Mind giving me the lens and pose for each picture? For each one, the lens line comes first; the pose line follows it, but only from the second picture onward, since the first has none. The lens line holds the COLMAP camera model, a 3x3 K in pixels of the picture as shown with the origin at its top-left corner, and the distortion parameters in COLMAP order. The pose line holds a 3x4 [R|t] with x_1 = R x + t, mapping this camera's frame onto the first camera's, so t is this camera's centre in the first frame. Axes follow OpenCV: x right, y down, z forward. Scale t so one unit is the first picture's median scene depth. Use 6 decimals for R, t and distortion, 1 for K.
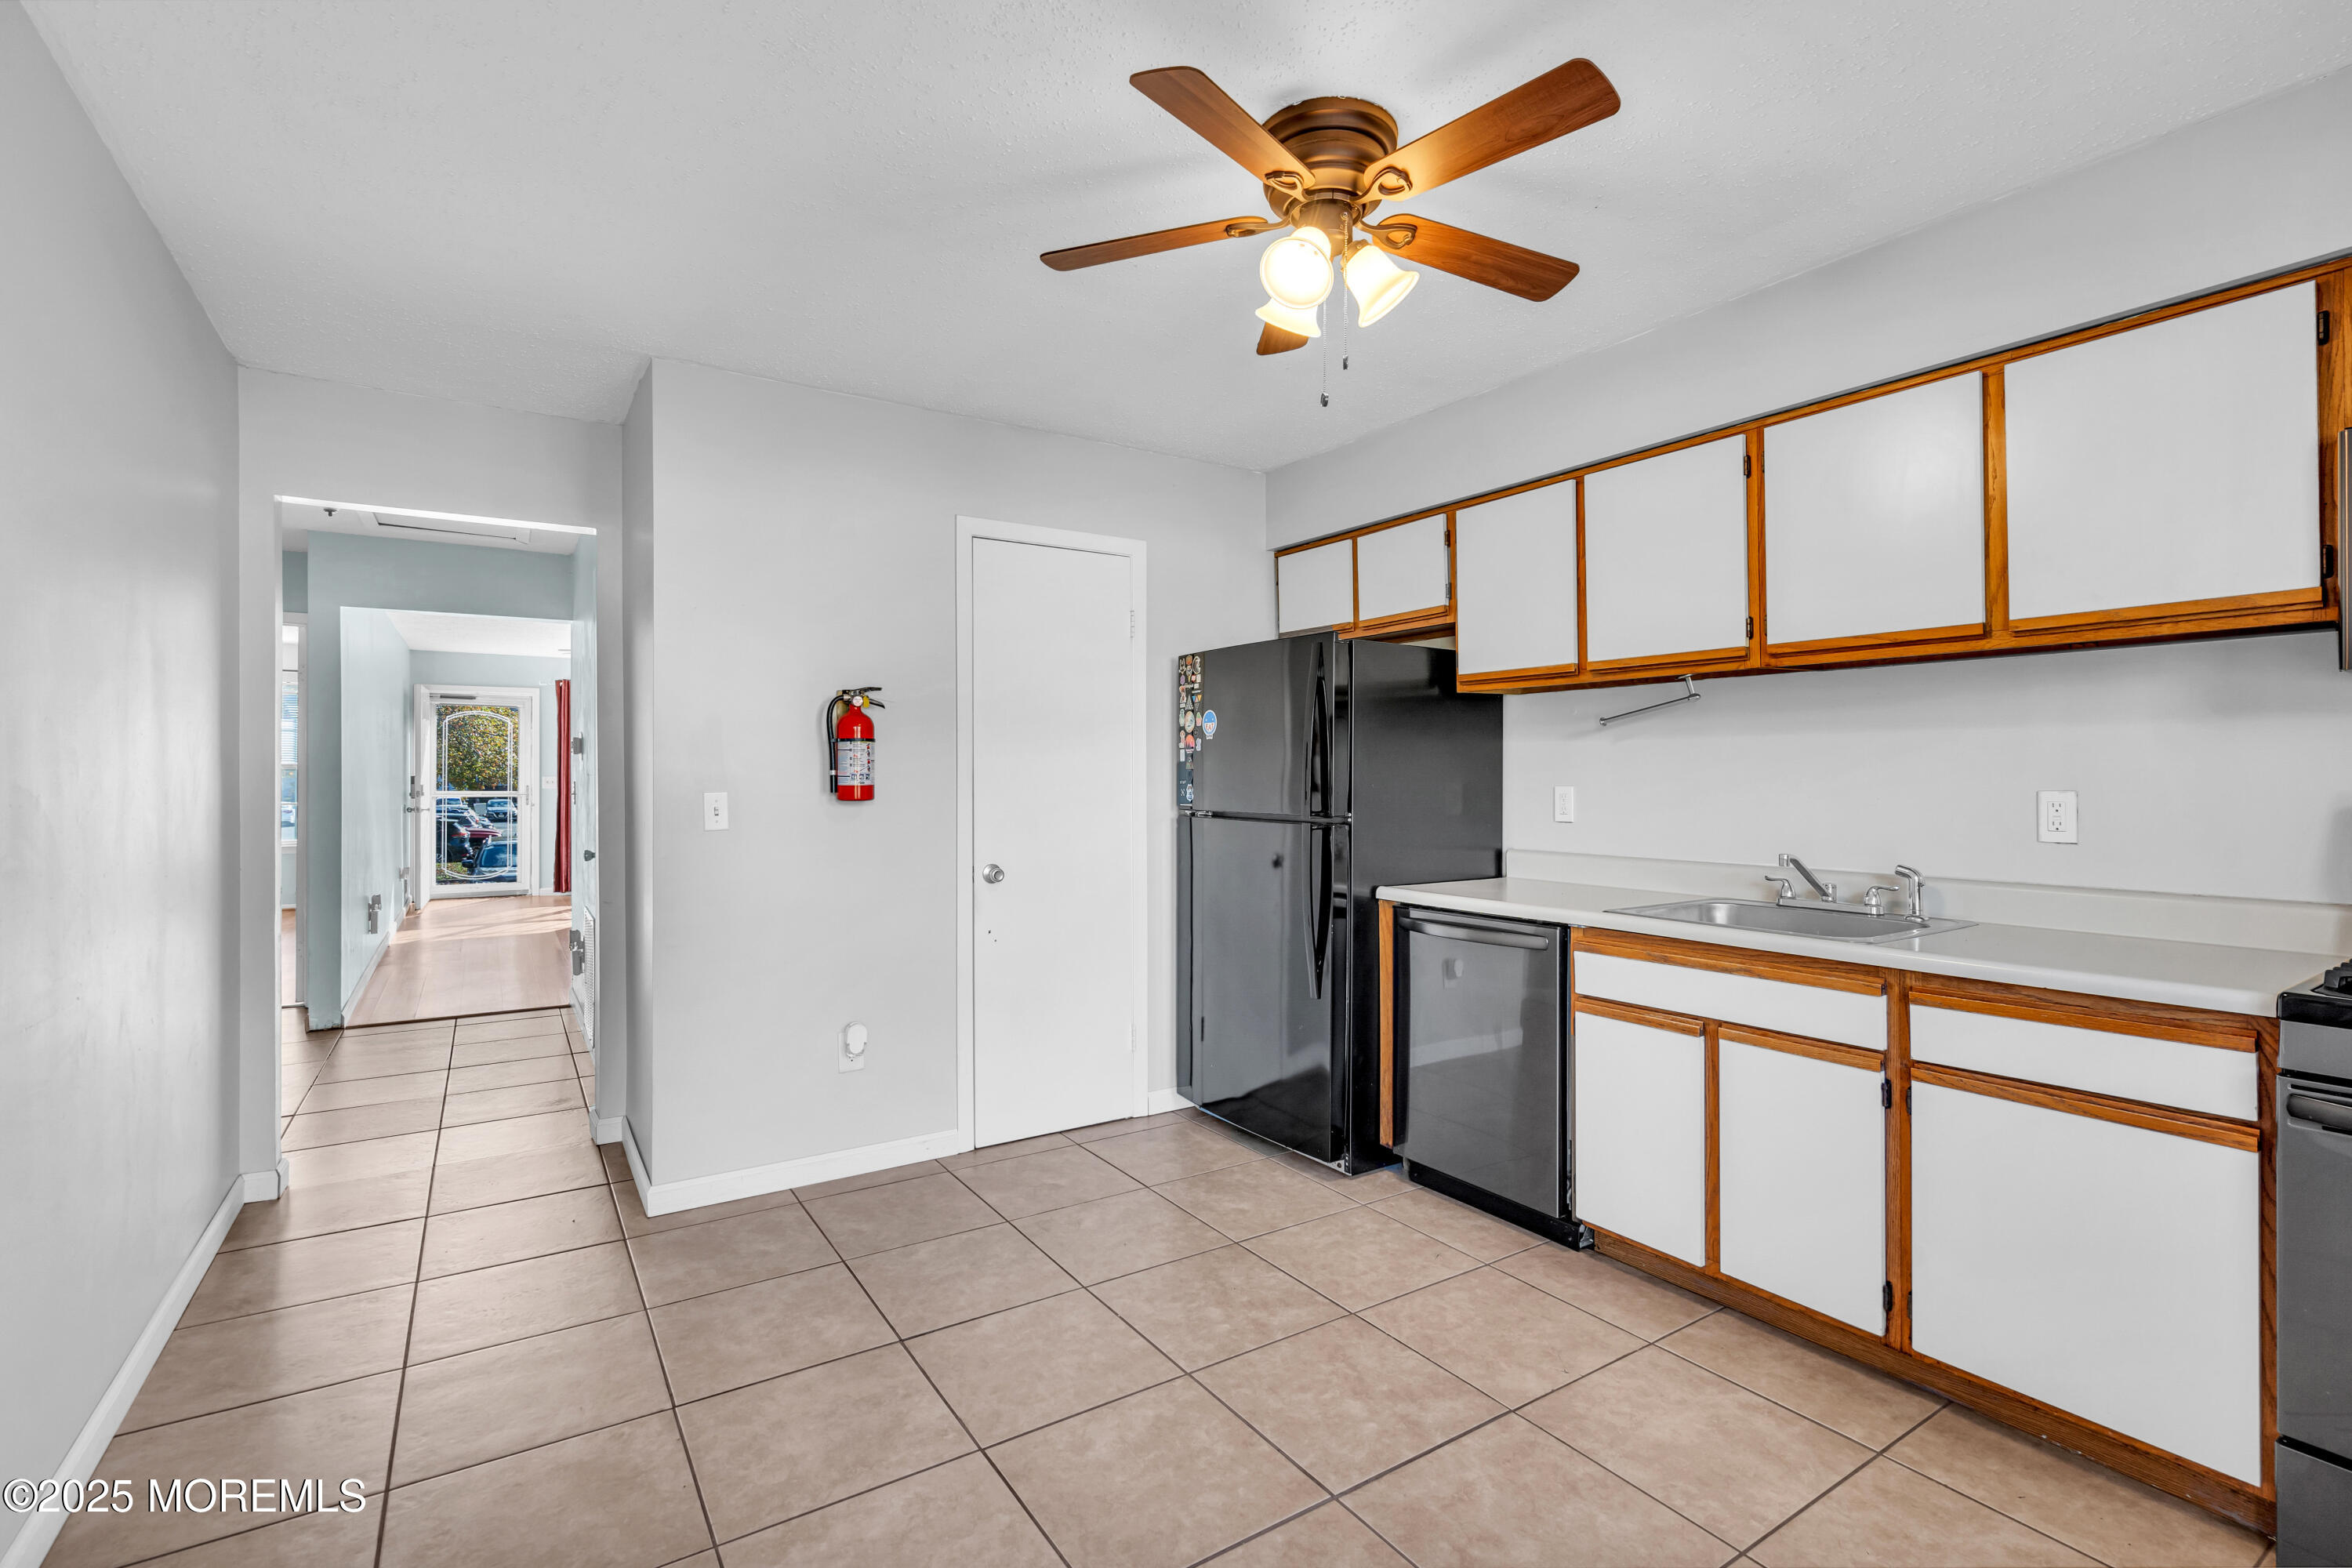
lens RADIAL K [[1079.1, 0, 1199.7], [0, 1079.1, 781.2], [0, 0, 1]] dist [-0.000198, 0.000831]
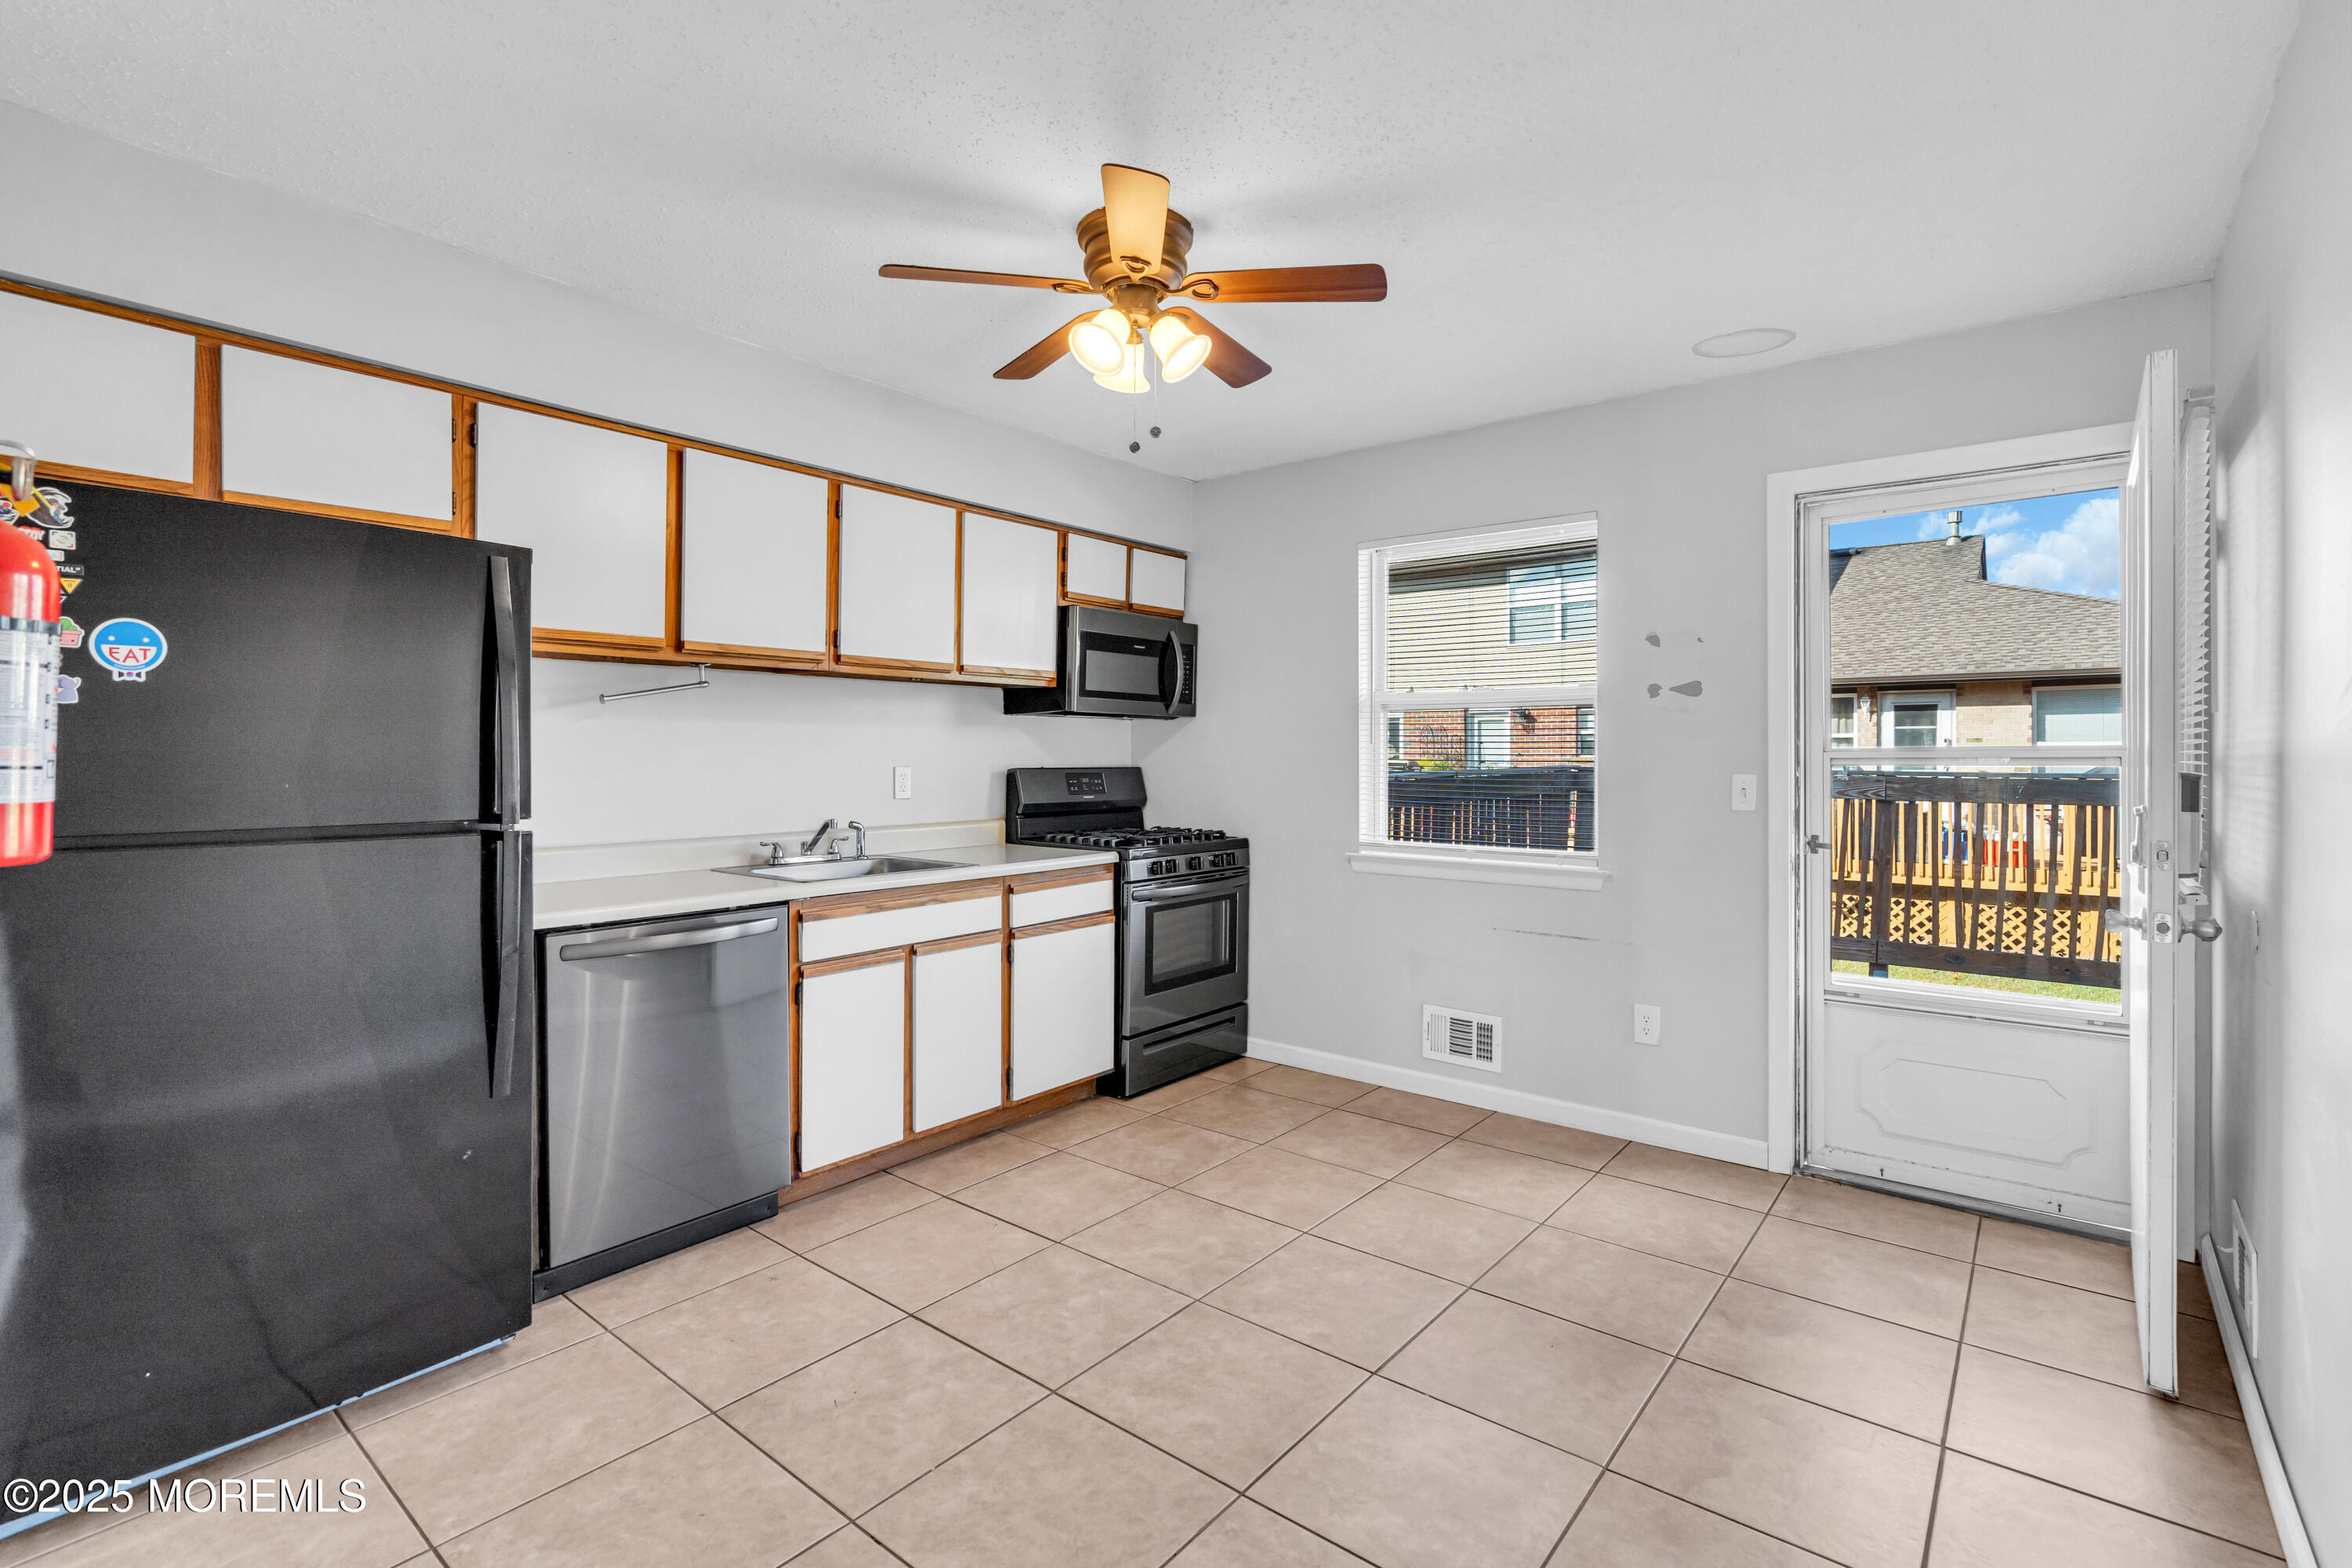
lens RADIAL K [[1065.1, 0, 1171.8], [0, 1065.1, 768.5], [0, 0, 1]] dist [-0.001466, -0.000052]
pose [[-0.285427, -0.011323, 0.958333, -0.918427], [0.005435, 0.999895, 0.013433, -0.008235], [-0.958385, 0.009043, -0.285336, 1.150779]]
